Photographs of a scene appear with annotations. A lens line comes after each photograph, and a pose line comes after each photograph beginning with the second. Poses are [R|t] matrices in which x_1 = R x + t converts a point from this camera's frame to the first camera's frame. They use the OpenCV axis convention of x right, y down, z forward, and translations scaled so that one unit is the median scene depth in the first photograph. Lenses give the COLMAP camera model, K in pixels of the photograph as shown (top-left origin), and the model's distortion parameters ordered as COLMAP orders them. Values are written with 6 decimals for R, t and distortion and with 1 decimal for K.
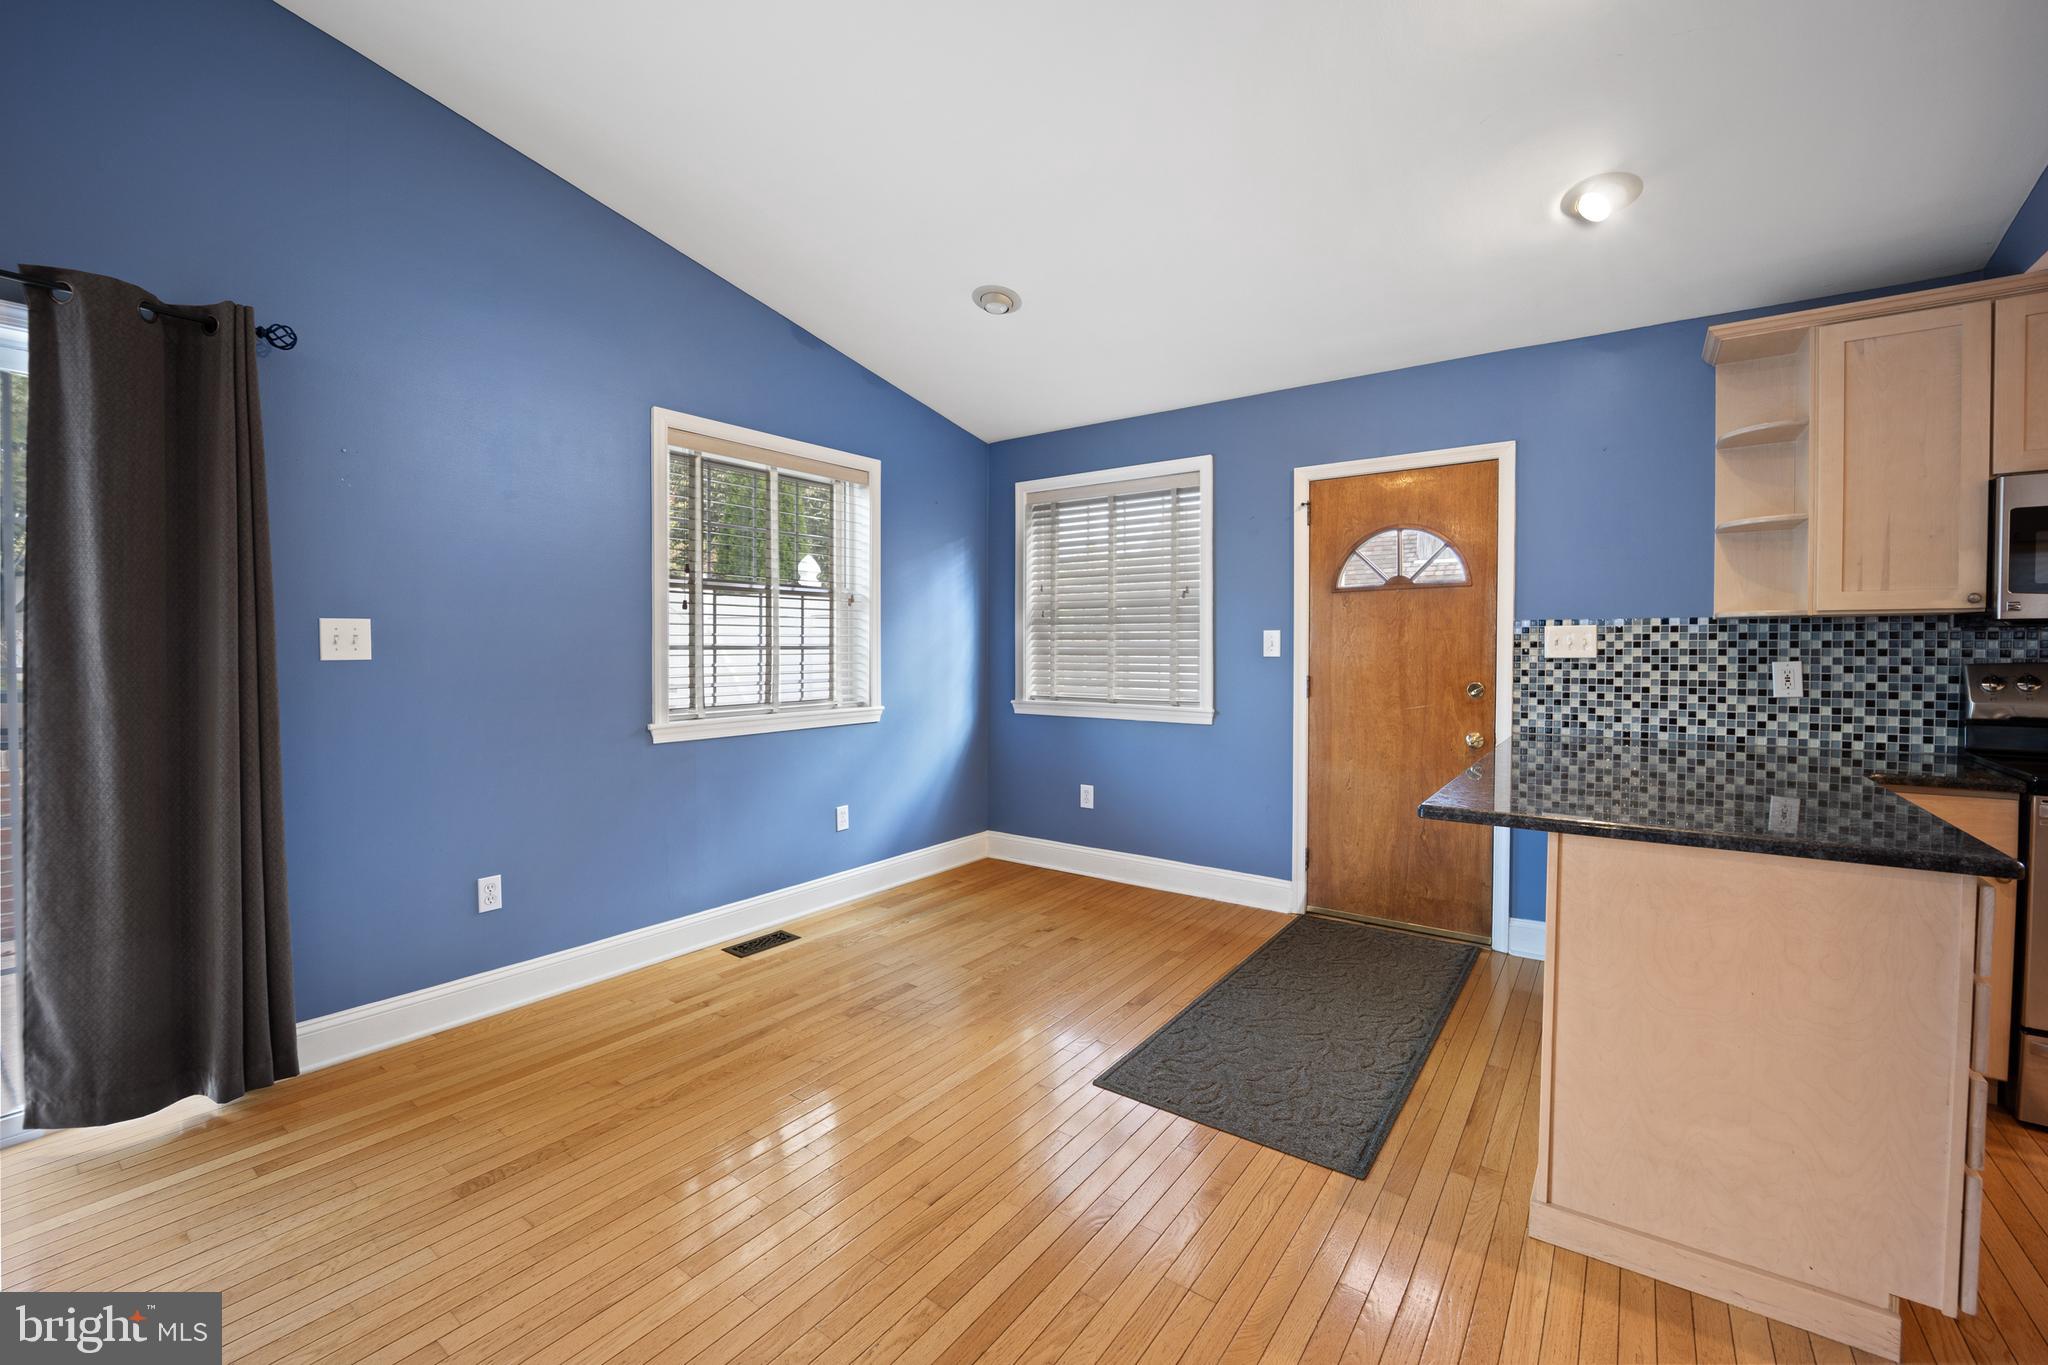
lens RADIAL K [[842.3, 0, 1022.6], [0, 842.3, 689.2], [0, 0, 1]] dist [-0.019710, -0.000560]
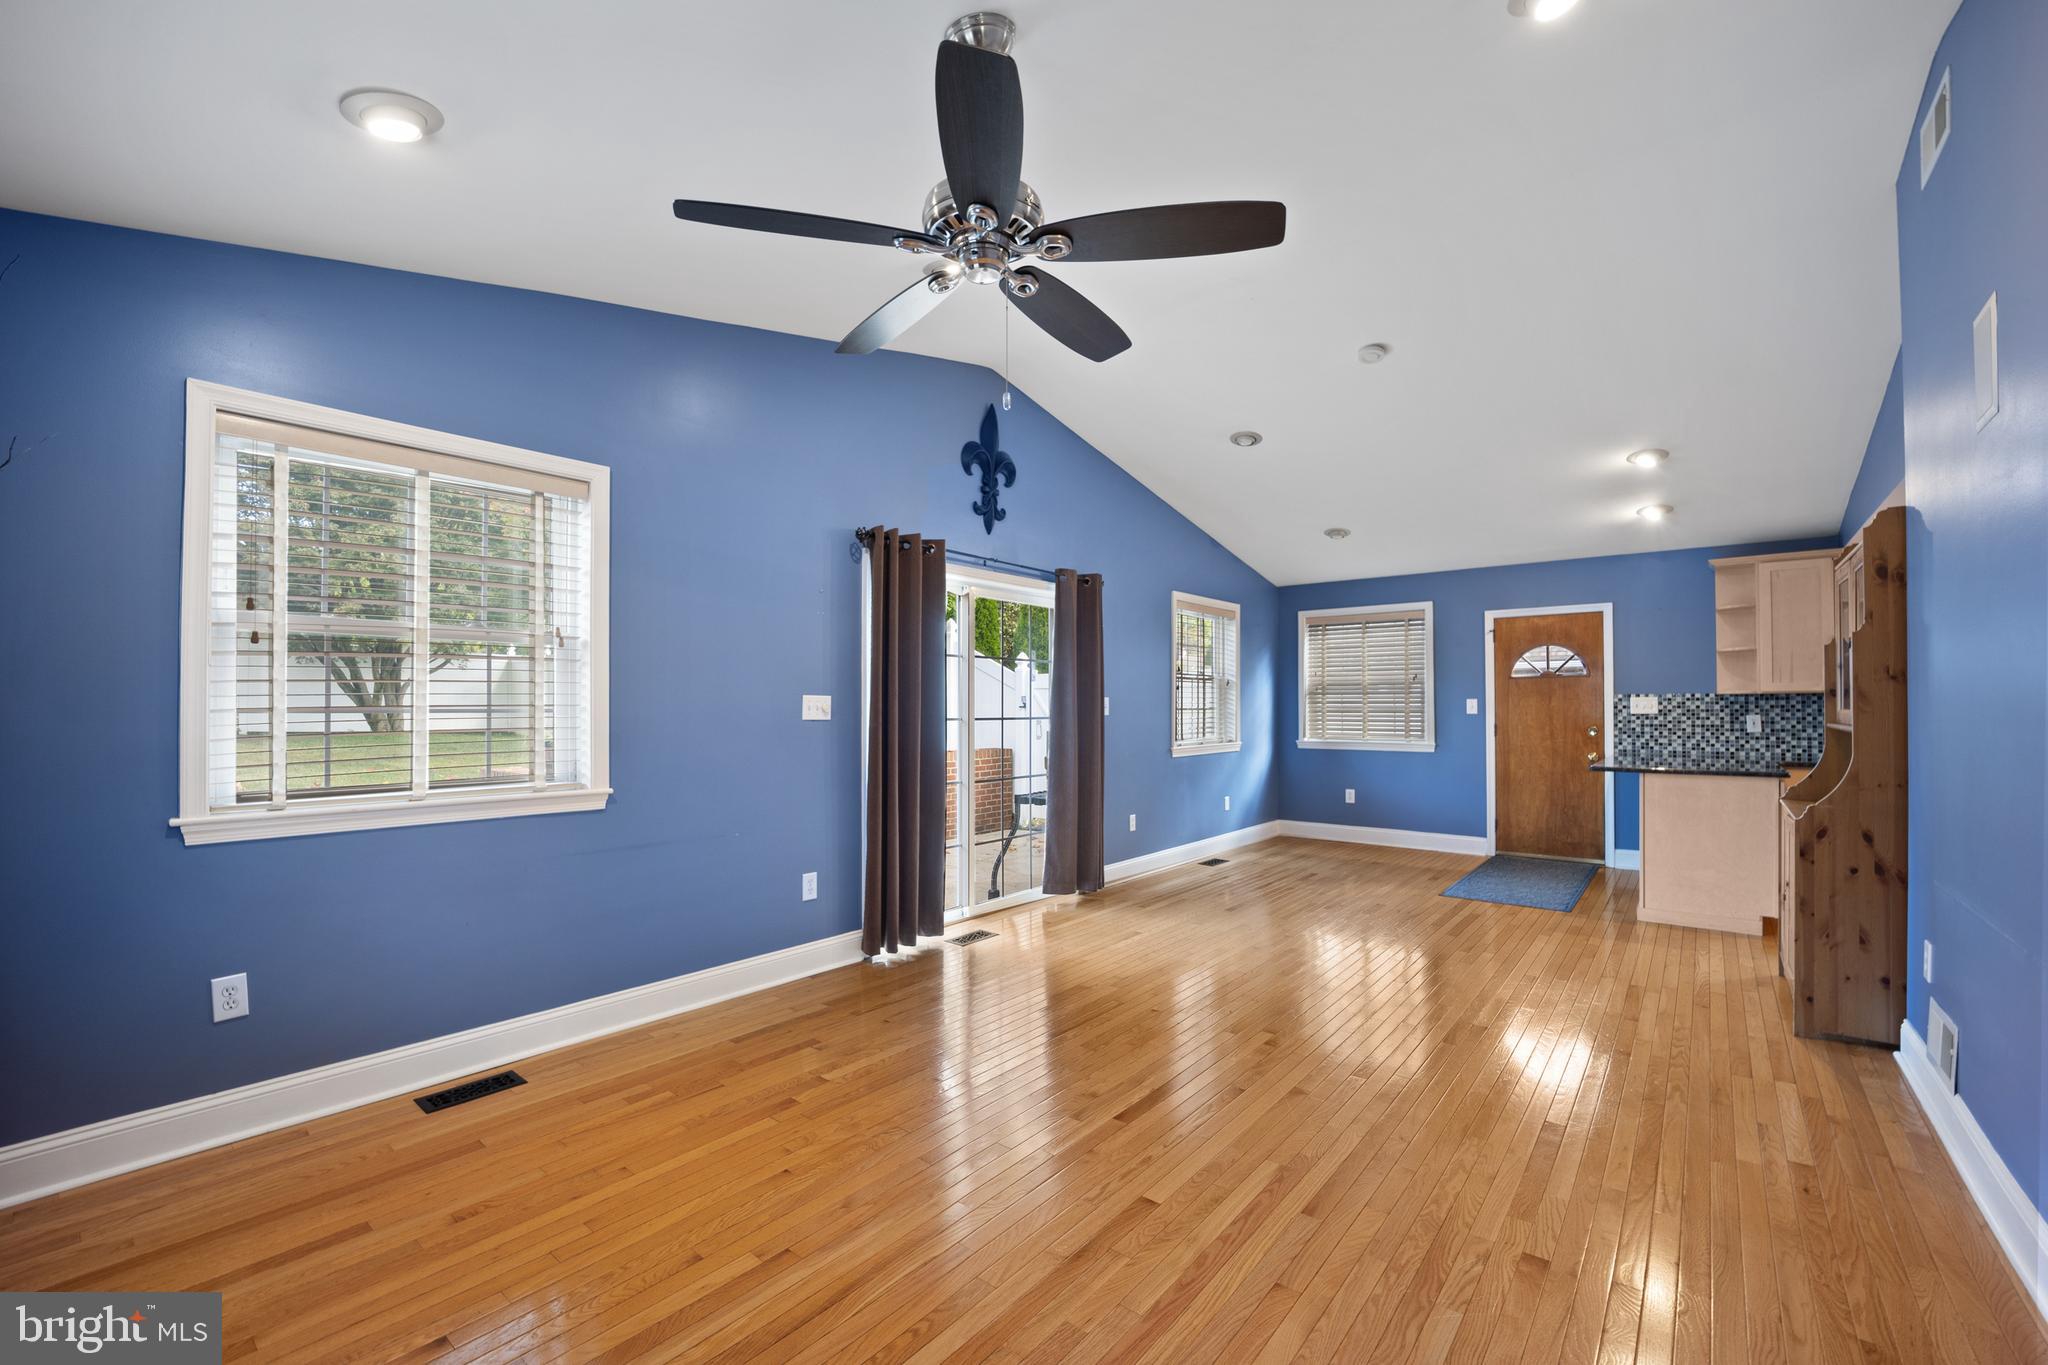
lens RADIAL K [[824.0, 0, 1022.4], [0, 824.0, 718.2], [0, 0, 1]] dist [-0.019967, -0.000116]
pose [[0.997667, -0.001101, -0.068260, -0.678500], [-0.001433, 0.999312, -0.037070, 0.046354], [0.068254, 0.037082, 0.996979, -1.018003]]
